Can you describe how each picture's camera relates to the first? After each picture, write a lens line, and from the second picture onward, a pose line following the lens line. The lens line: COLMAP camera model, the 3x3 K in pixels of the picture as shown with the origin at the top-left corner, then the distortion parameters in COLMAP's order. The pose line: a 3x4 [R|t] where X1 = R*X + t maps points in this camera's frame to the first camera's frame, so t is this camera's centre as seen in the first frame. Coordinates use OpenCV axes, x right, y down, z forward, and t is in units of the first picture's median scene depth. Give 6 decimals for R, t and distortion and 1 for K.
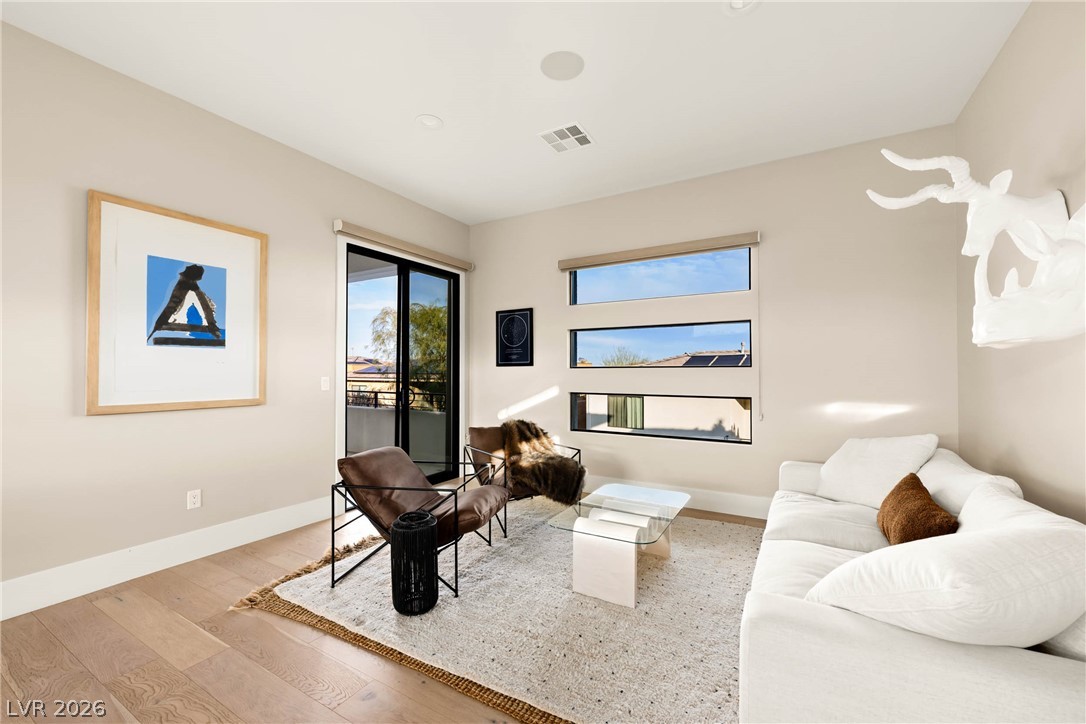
lens RADIAL K [[443.7, 0, 541.4], [0, 443.7, 367.4], [0, 0, 1]] dist [0.000604, -0.000038]
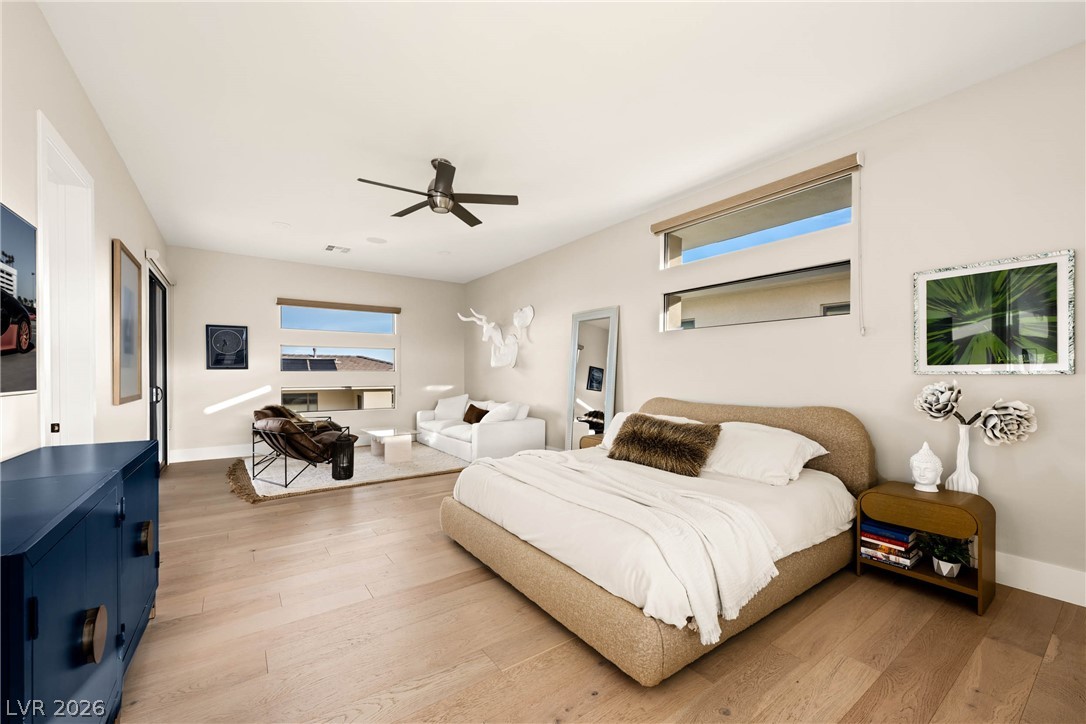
lens RADIAL K [[430.4, 0, 548.3], [0, 430.4, 375.4], [0, 0, 1]] dist [0.001285, 0.000358]
pose [[0.400260, -0.001520, 0.916400, -1.470960], [-0.008679, 0.999947, 0.005449, 0.001238], [-0.916360, -0.010135, 0.400226, -0.636468]]
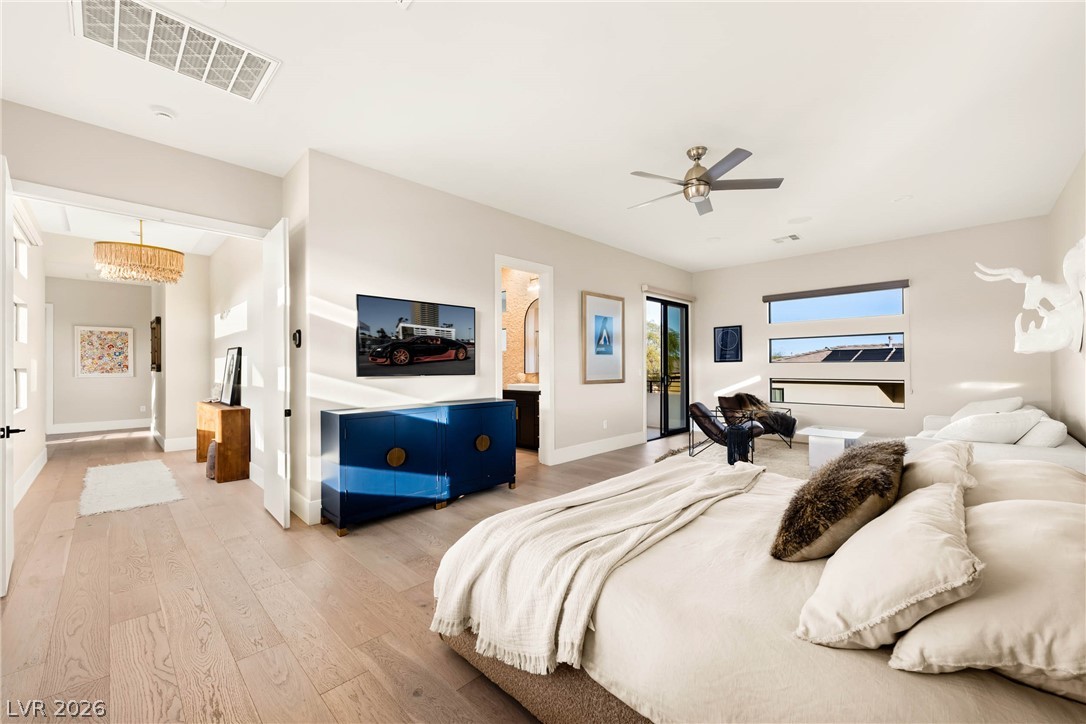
lens RADIAL K [[430.4, 0, 548.3], [0, 430.4, 375.4], [0, 0, 1]] dist [0.001285, 0.000358]
pose [[0.971083, -0.000789, -0.238743, -0.558451], [0.007819, 0.999563, 0.028502, -0.007840], [0.238616, -0.029544, 0.970664, -1.138801]]
